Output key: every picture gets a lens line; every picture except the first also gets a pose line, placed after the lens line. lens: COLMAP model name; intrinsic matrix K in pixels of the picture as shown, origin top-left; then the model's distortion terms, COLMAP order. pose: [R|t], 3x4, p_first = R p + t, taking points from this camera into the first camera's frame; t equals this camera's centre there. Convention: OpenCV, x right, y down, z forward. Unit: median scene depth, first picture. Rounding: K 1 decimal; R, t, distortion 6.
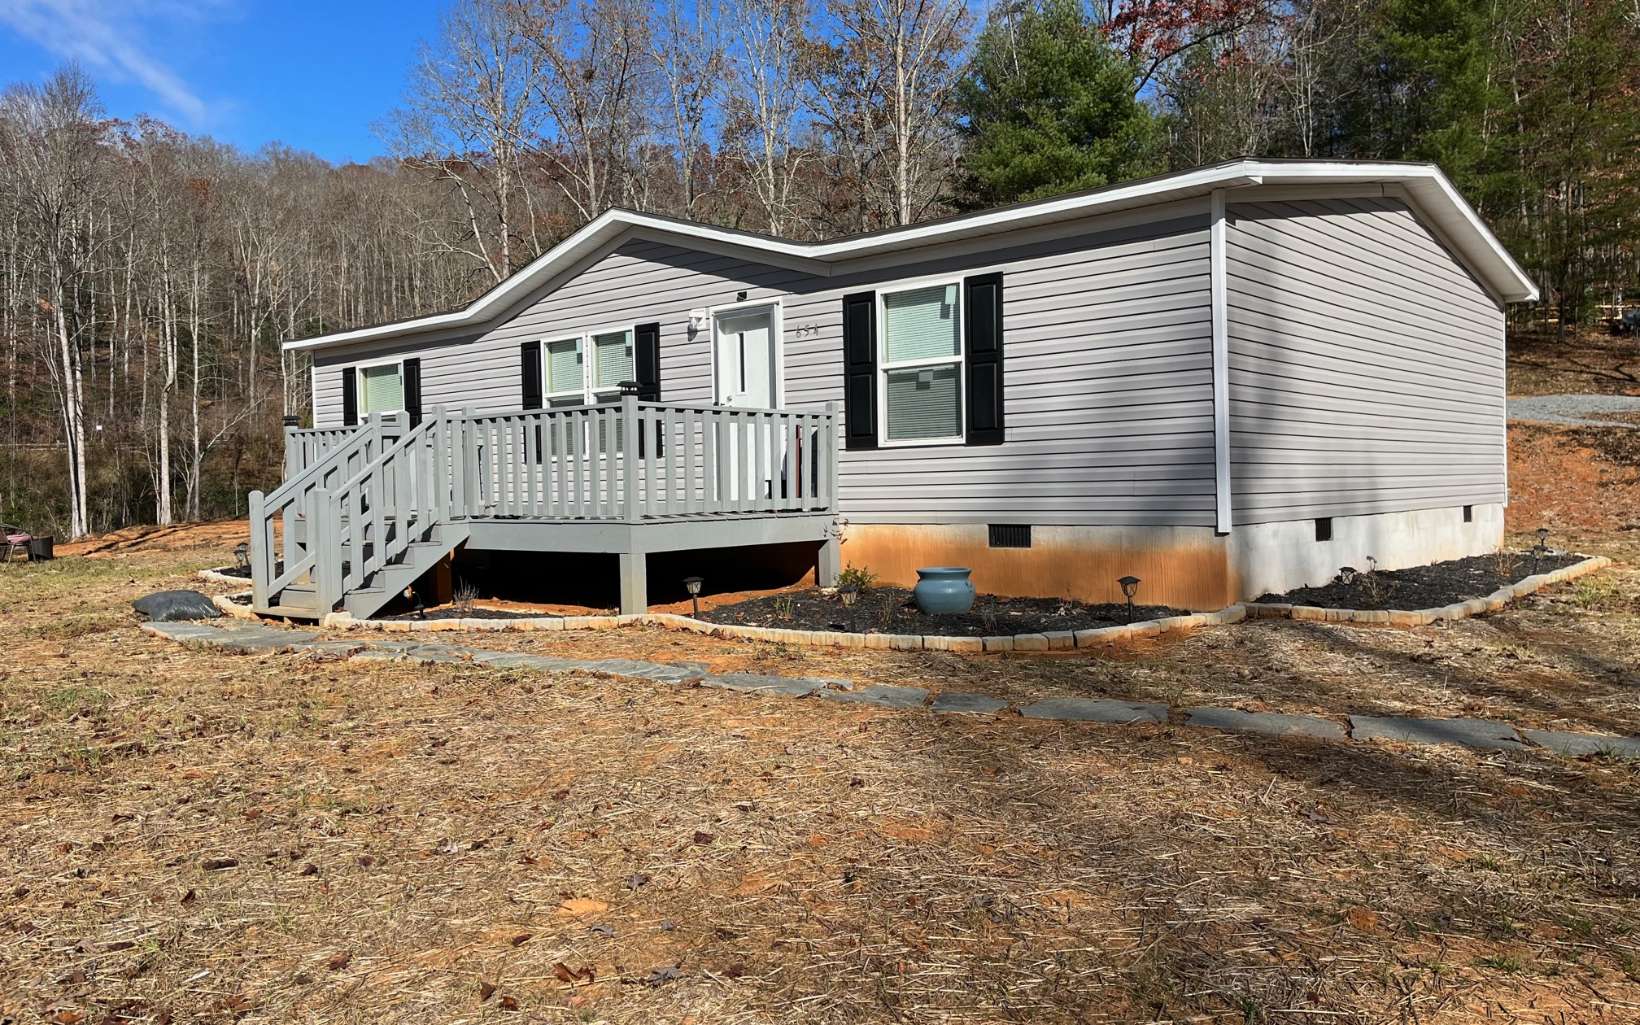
lens RADIAL K [[1231.0, 0, 821.3], [0, 1231.0, 507.8], [0, 0, 1]] dist [0.055858, -0.079678]
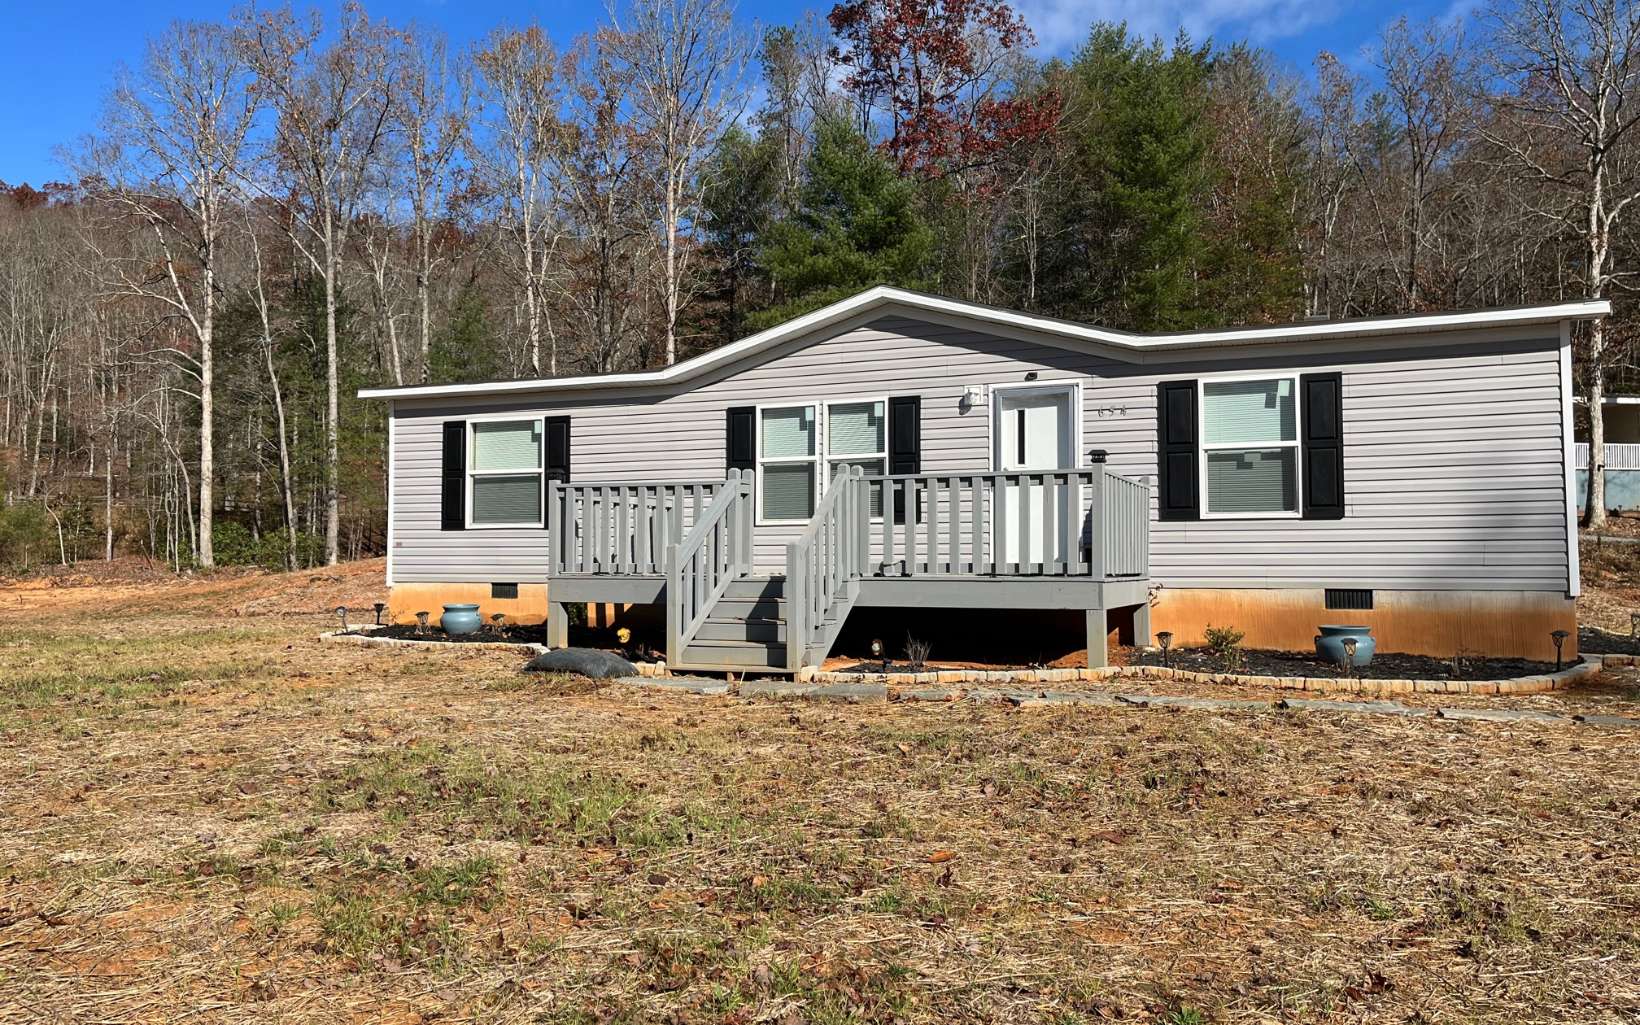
lens RADIAL K [[801.6, 0, 827.9], [0, 801.6, 517.6], [0, 0, 1]] dist [0.003440, -0.000086]
pose [[0.907003, 0.034735, 0.419689, -0.516361], [-0.006080, 0.997569, -0.069424, 0.001865], [-0.421080, 0.060416, 0.905009, 0.445680]]
